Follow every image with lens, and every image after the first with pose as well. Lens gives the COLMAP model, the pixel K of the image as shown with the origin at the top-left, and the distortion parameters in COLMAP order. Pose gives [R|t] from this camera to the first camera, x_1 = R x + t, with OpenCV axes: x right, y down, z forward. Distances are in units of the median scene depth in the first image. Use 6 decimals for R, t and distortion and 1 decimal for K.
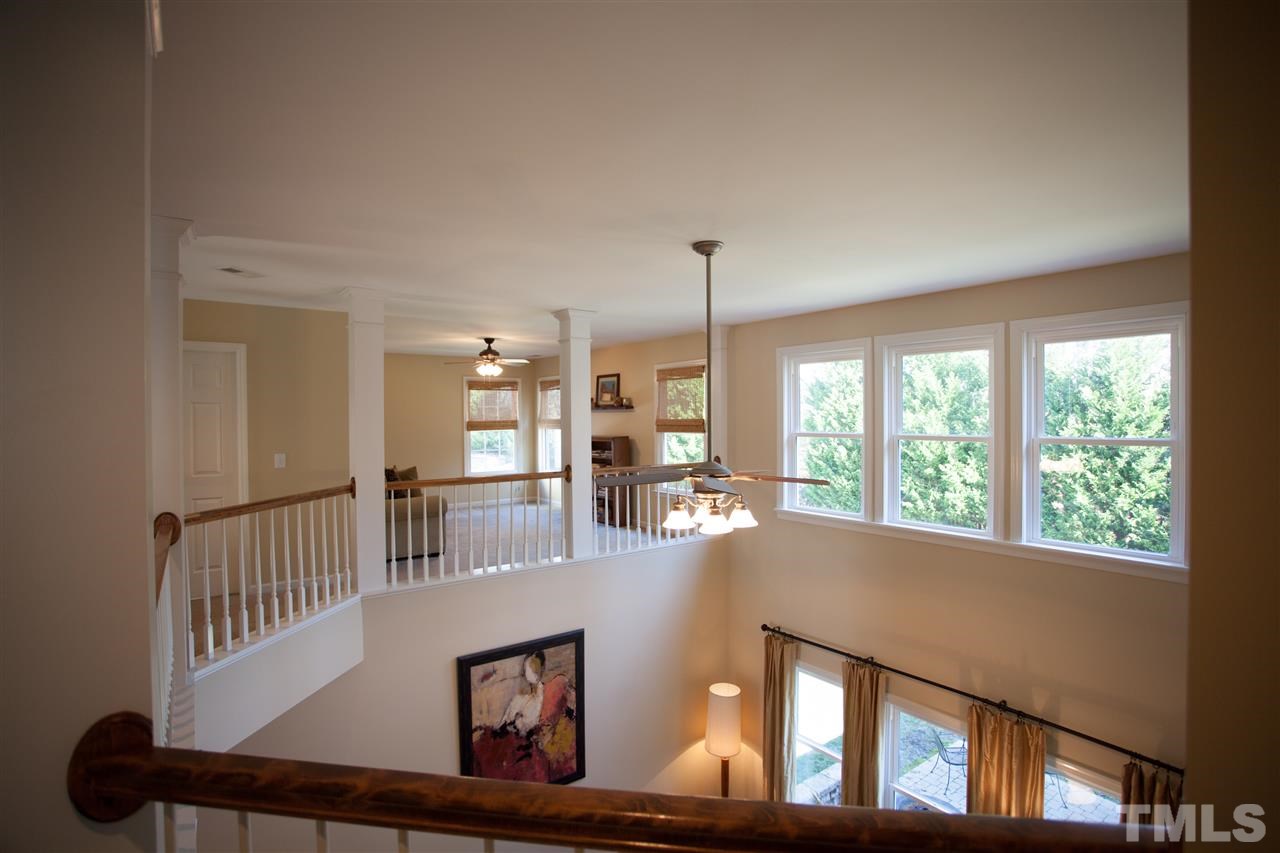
lens RADIAL K [[655.4, 0, 640.0], [0, 655.4, 426.5], [0, 0, 1]] dist [-0.004211, -0.000664]
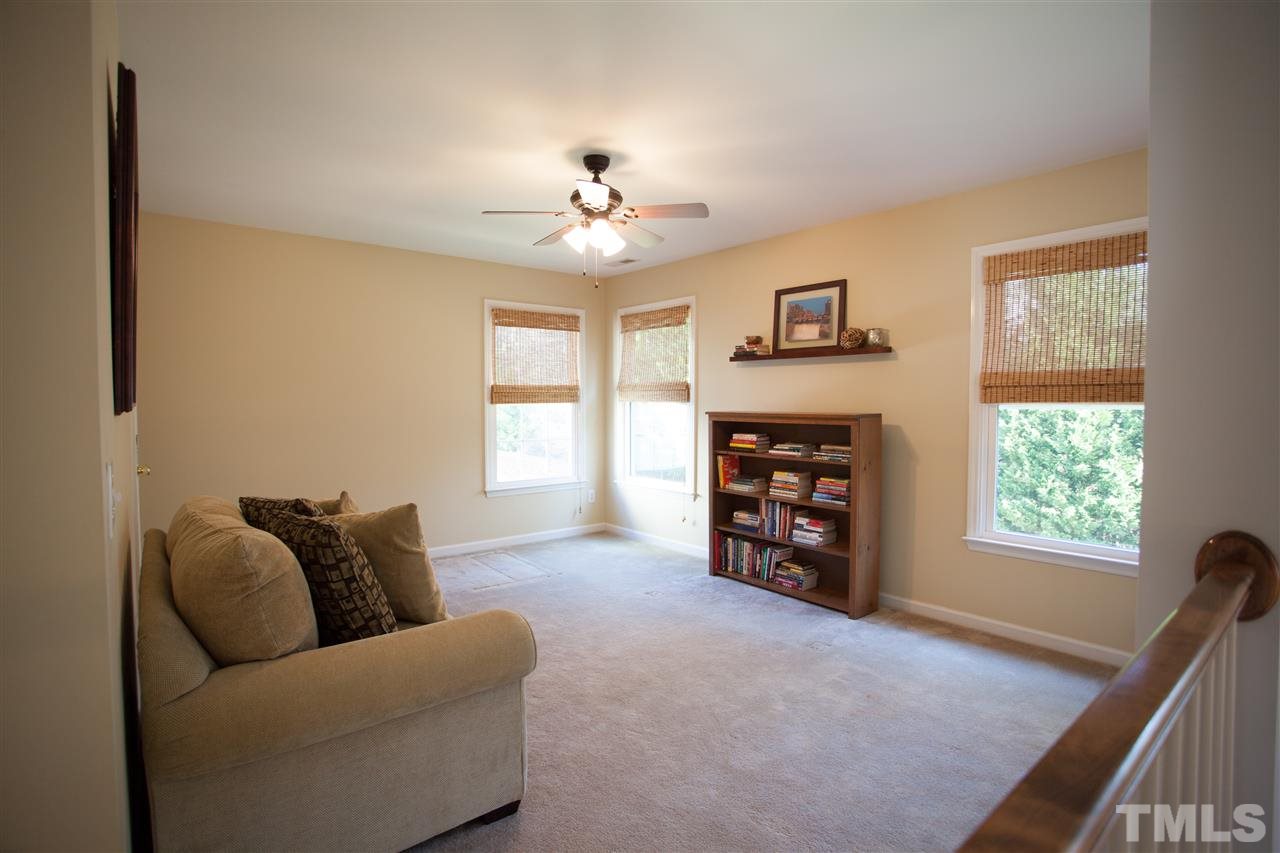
lens RADIAL K [[617.3, 0, 640.0], [0, 617.3, 426.5], [0, 0, 1]] dist [0.000191, 0.000380]
pose [[0.996396, 0.005806, 0.084624, -0.179702], [-0.007663, 0.999736, 0.021641, 0.012683], [-0.084476, -0.022212, 0.996178, 0.482837]]
